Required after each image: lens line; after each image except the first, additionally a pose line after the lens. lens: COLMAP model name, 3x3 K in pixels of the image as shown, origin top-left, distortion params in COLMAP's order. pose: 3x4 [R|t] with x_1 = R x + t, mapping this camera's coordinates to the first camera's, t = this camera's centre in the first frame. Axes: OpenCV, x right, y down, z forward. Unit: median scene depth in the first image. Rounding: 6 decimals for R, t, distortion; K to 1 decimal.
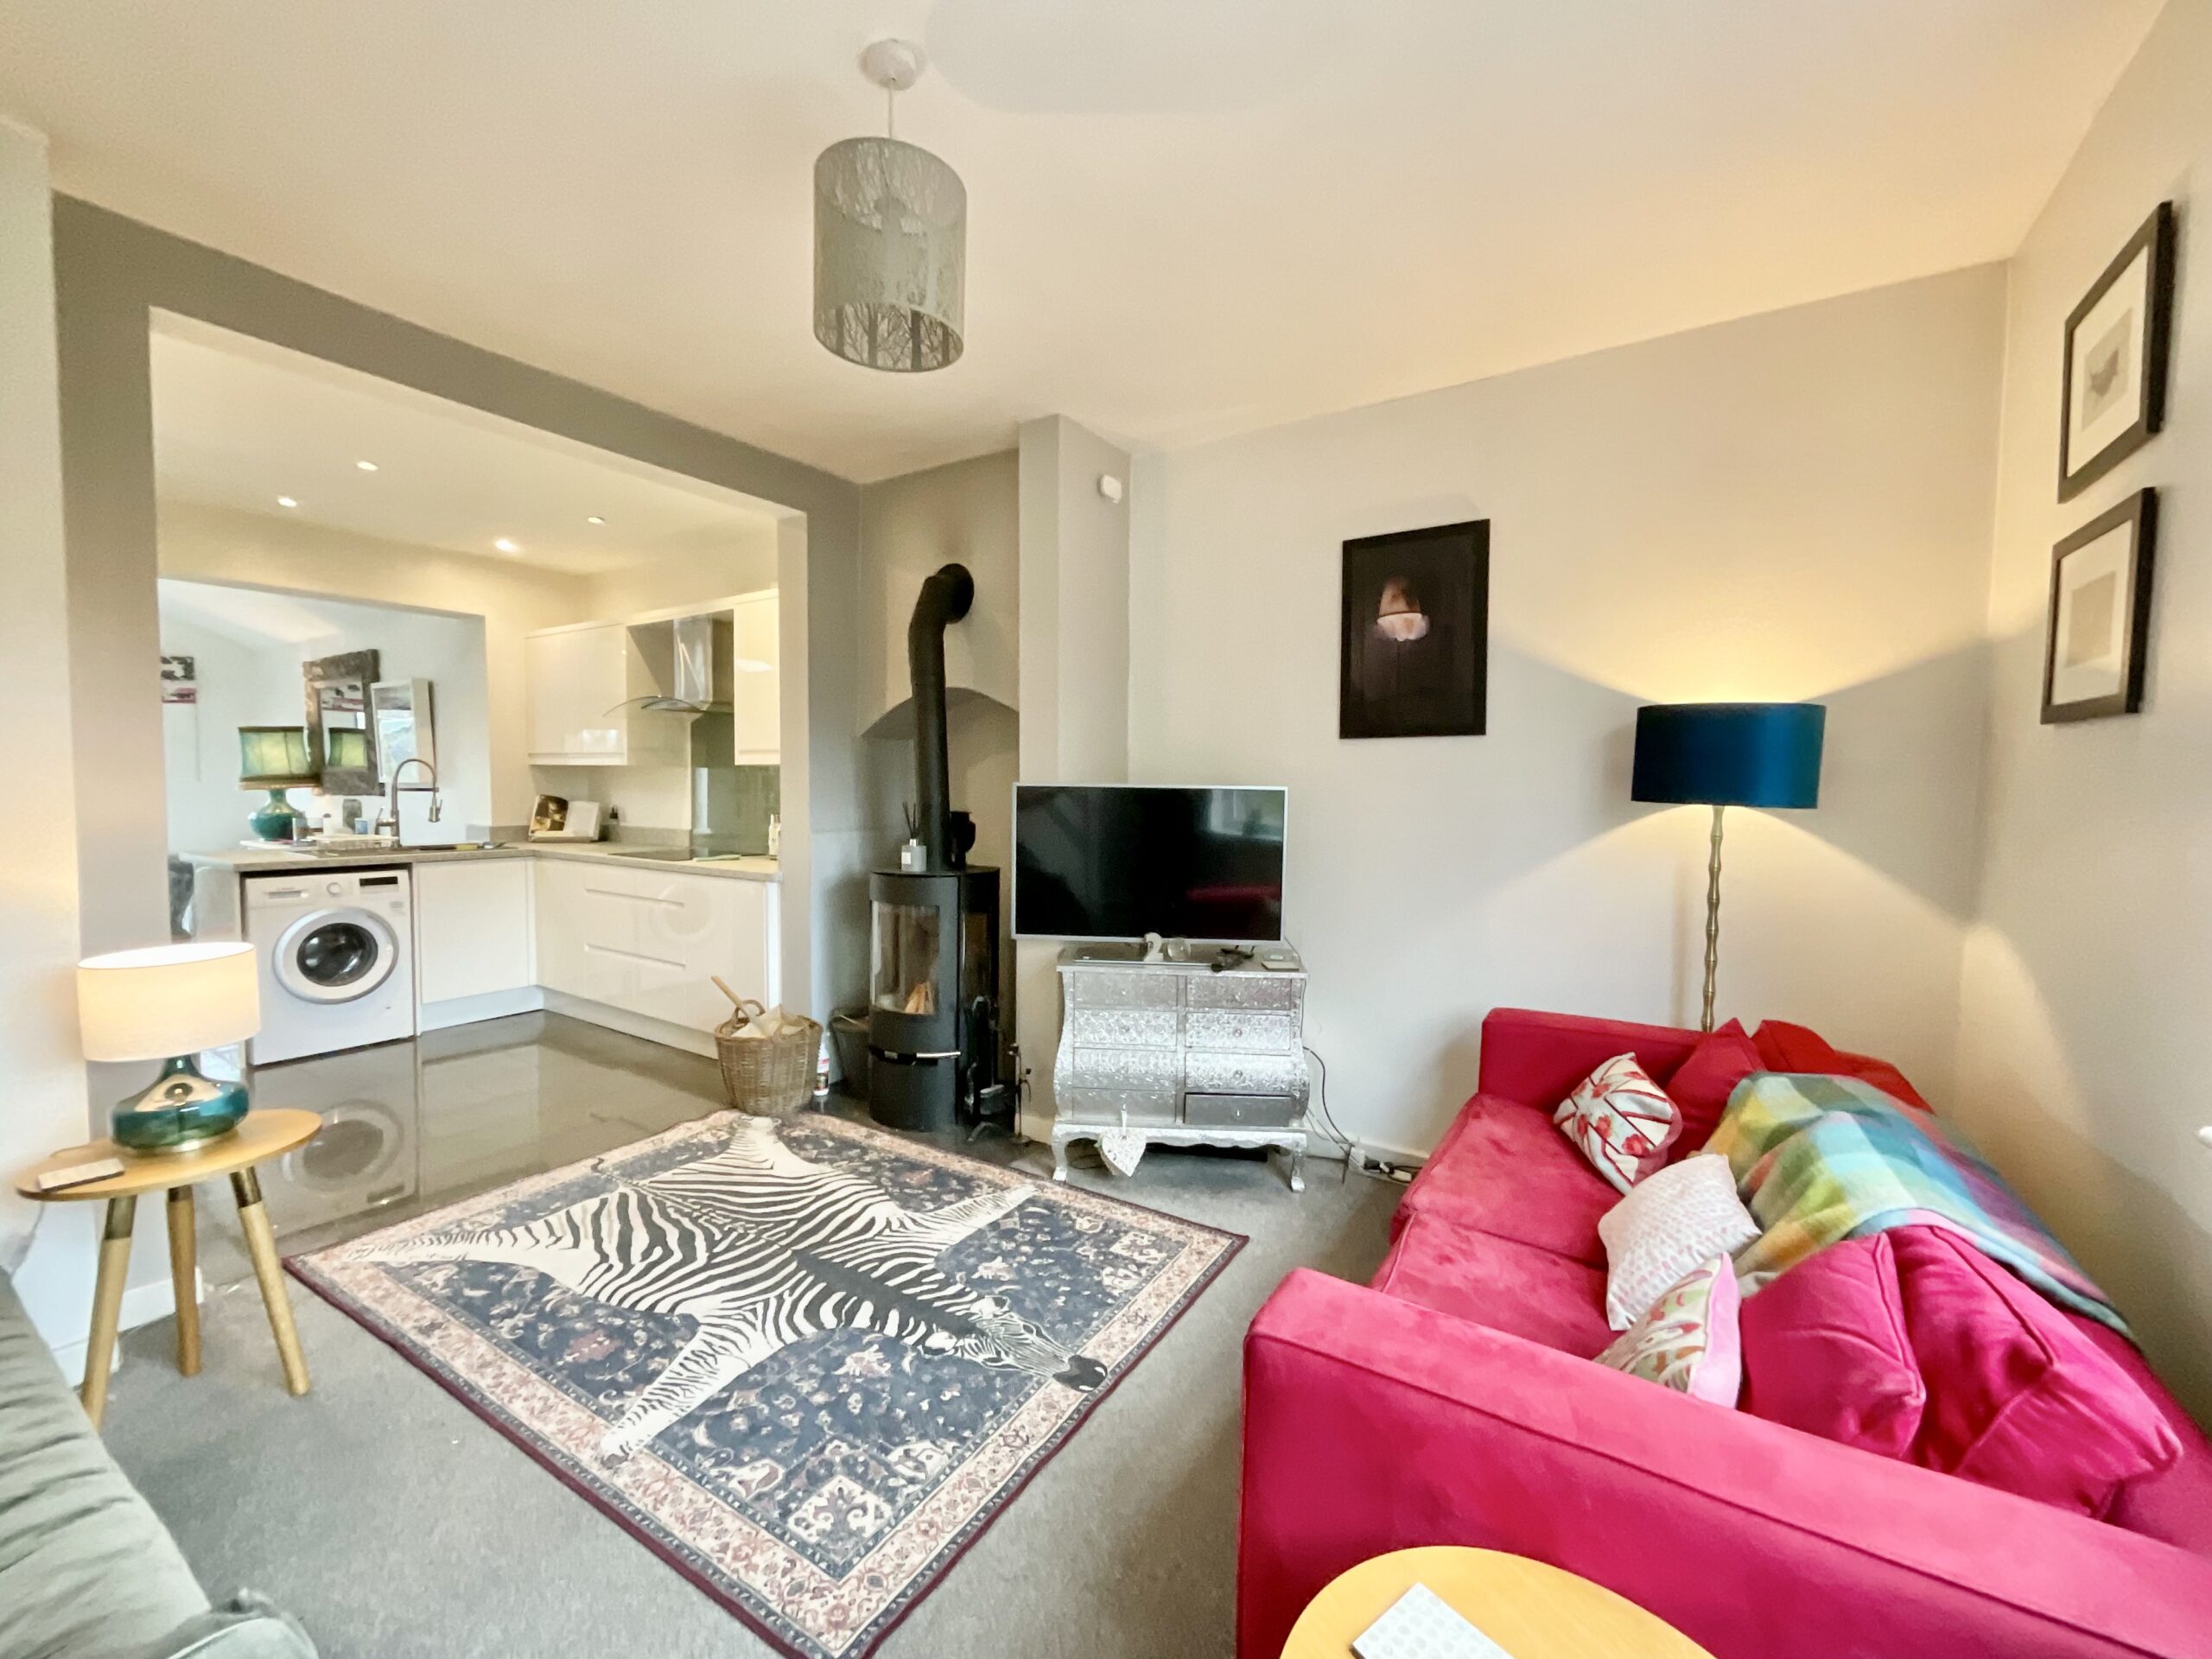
lens RADIAL K [[887.3, 0, 1106.0], [0, 887.3, 829.5], [0, 0, 1]] dist [0.000082, 0.000292]
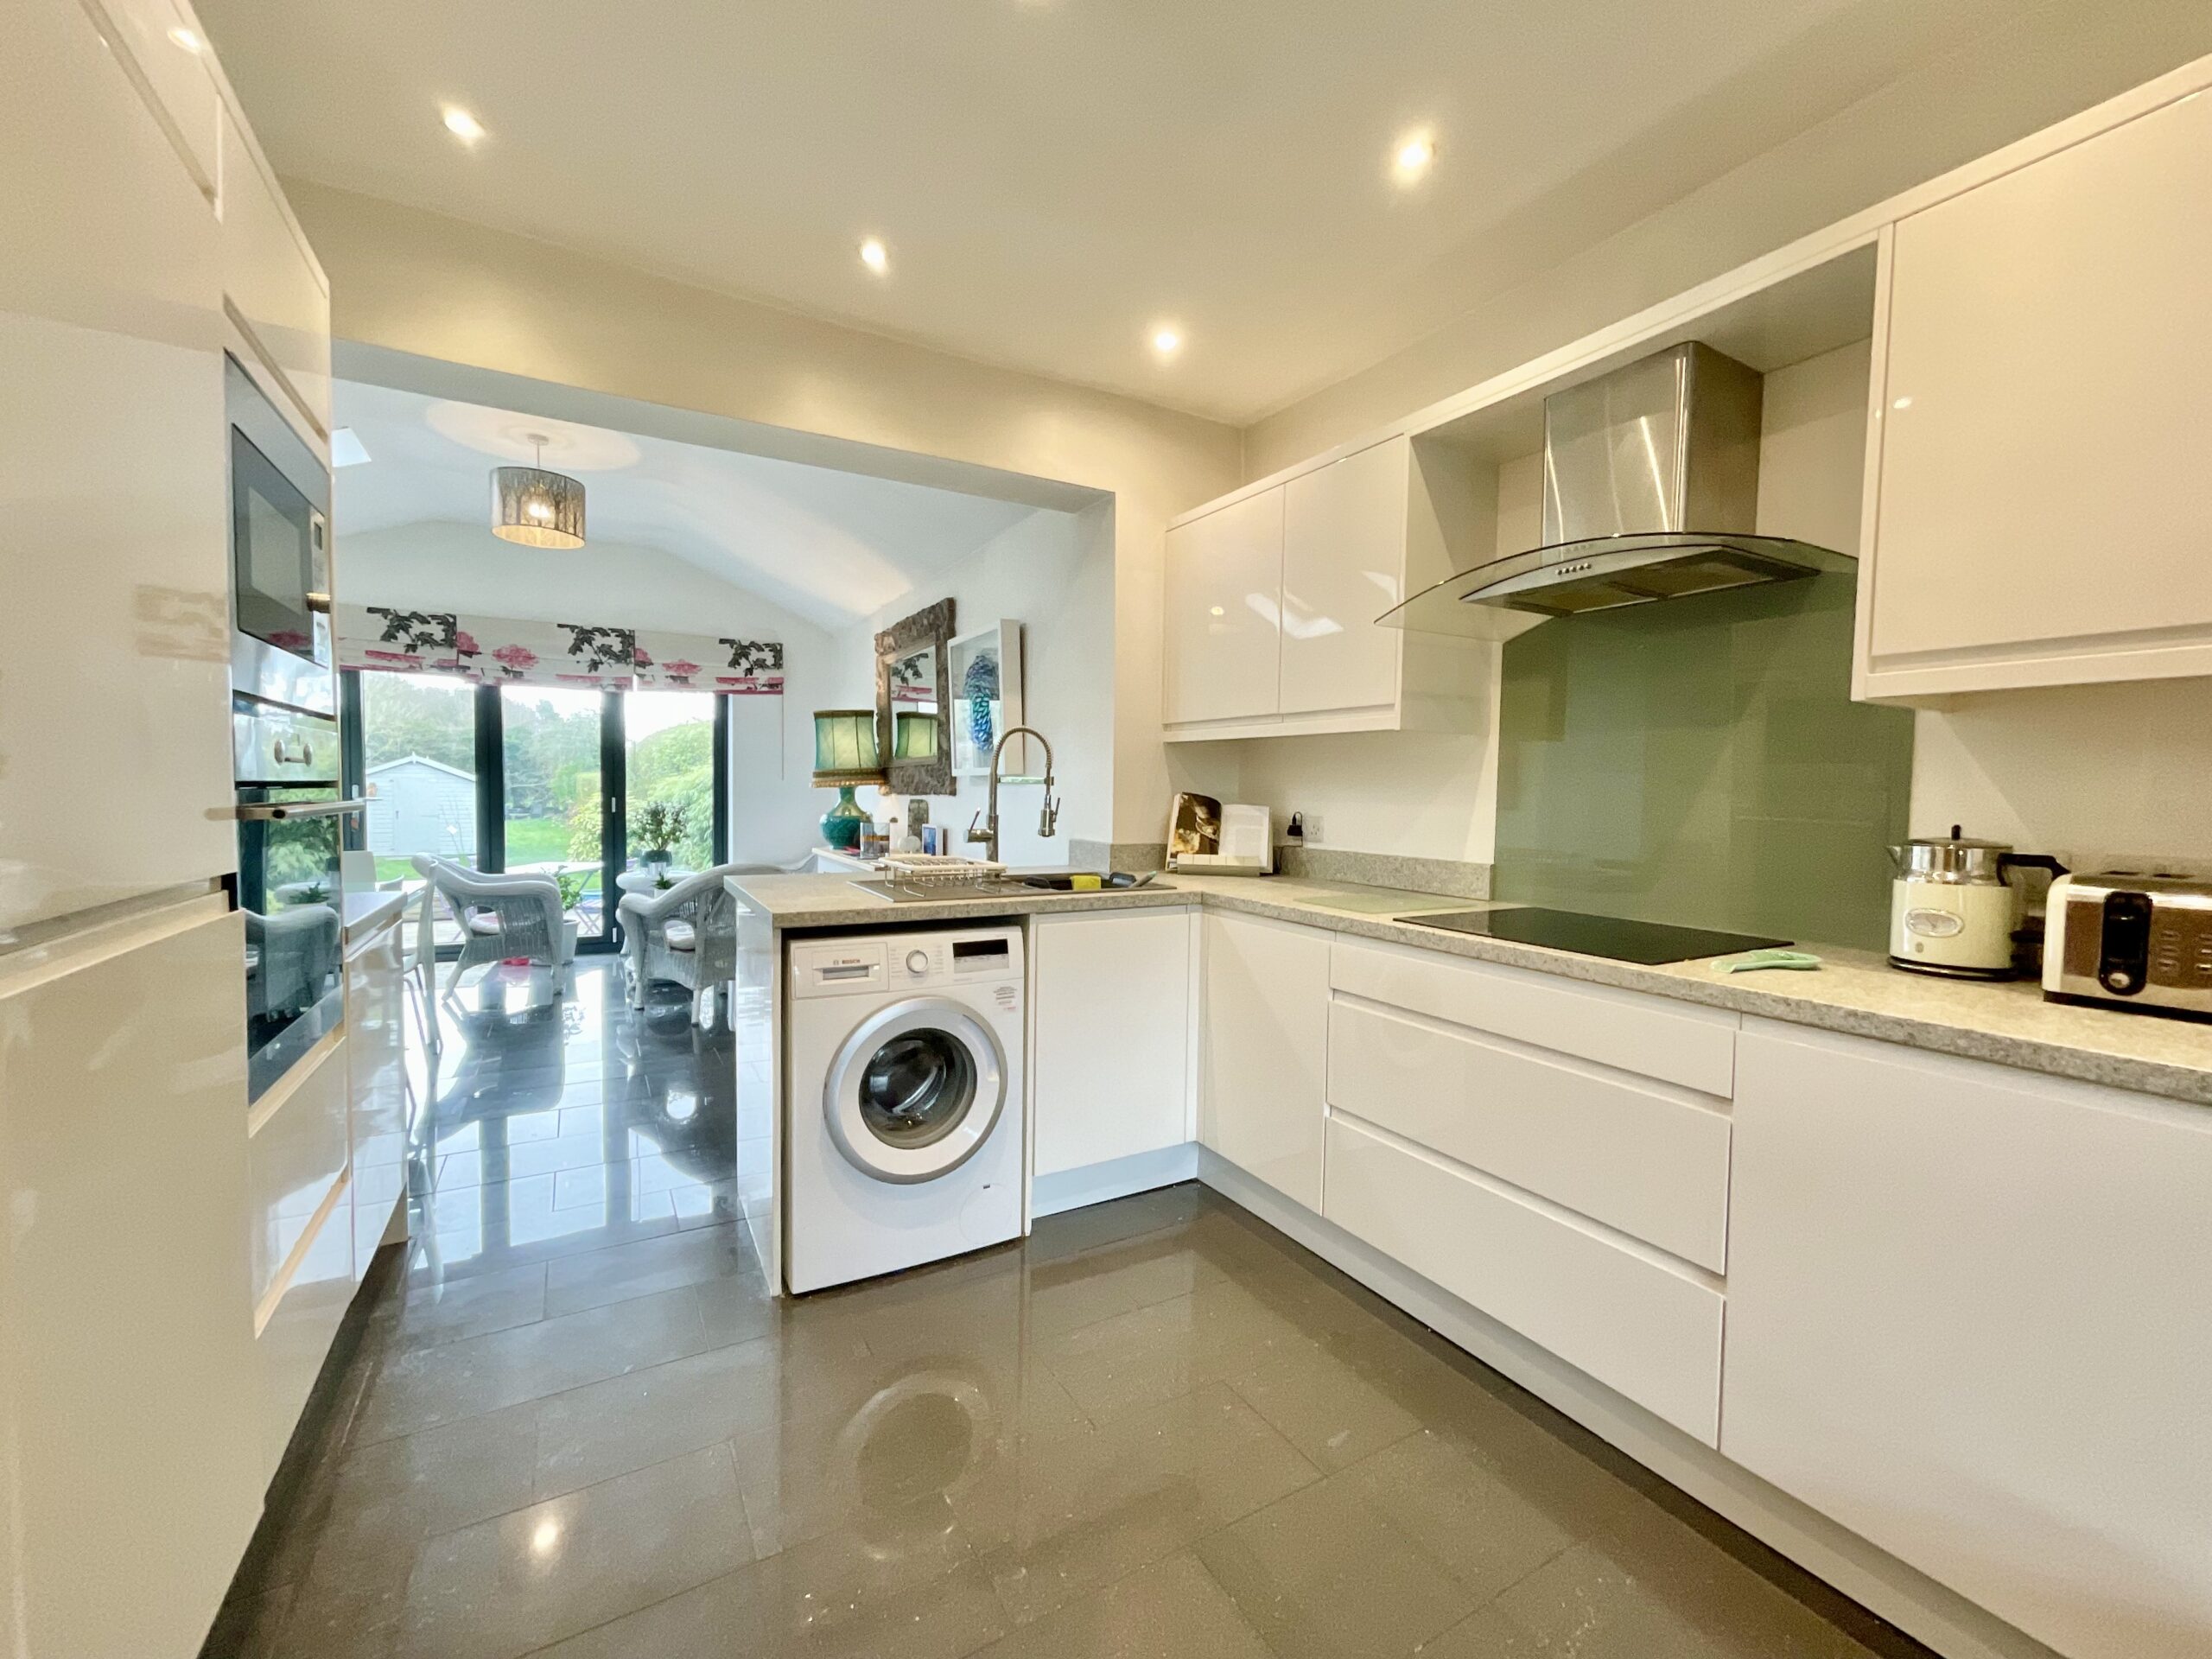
lens RADIAL K [[901.6, 0, 1101.7], [0, 901.6, 833.4], [0, 0, 1]] dist [-0.001151, 0.000132]
pose [[0.886829, 0.024267, -0.461460, -0.467887], [-0.027798, 0.999613, -0.000854, -0.011185], [0.461261, 0.013585, 0.887161, 0.510014]]
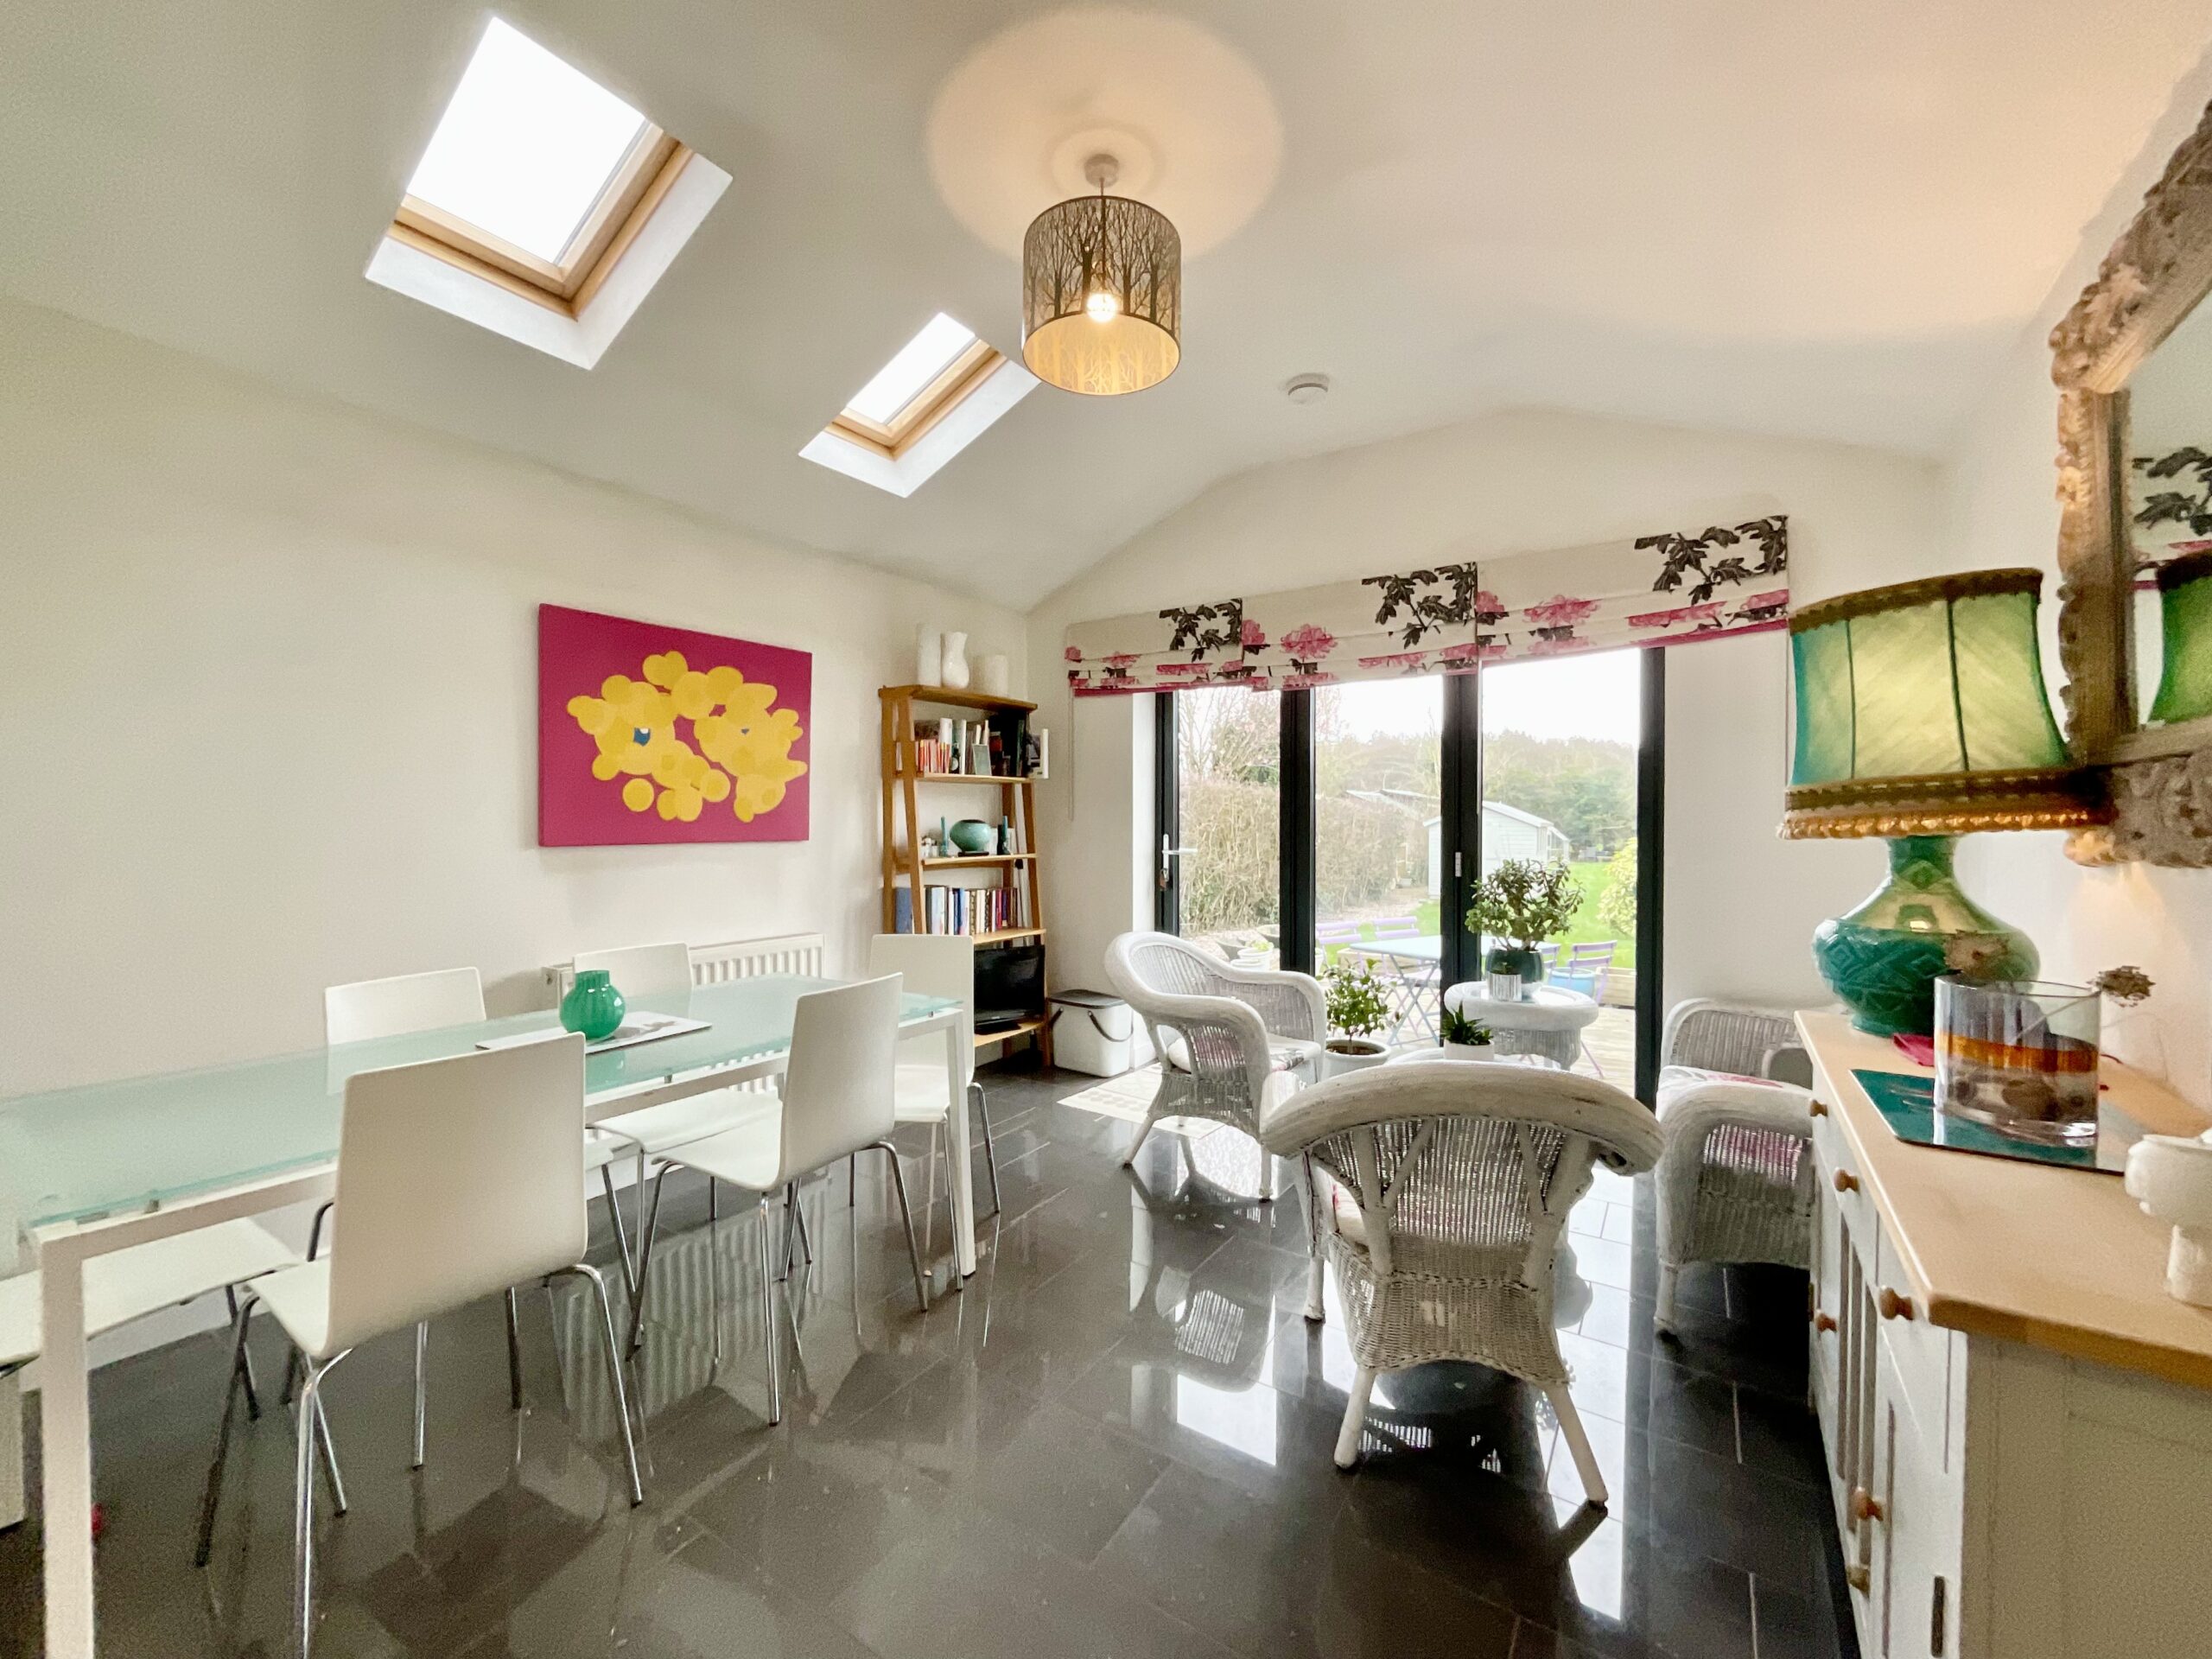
lens RADIAL K [[883.7, 0, 1097.2], [0, 883.7, 836.4], [0, 0, 1]] dist [-0.017158, 0.000057]
pose [[-0.028485, 0.003197, -0.999589, -0.941713], [-0.051784, 0.998647, 0.004670, -0.047606], [0.998252, 0.051895, -0.028281, 1.072745]]
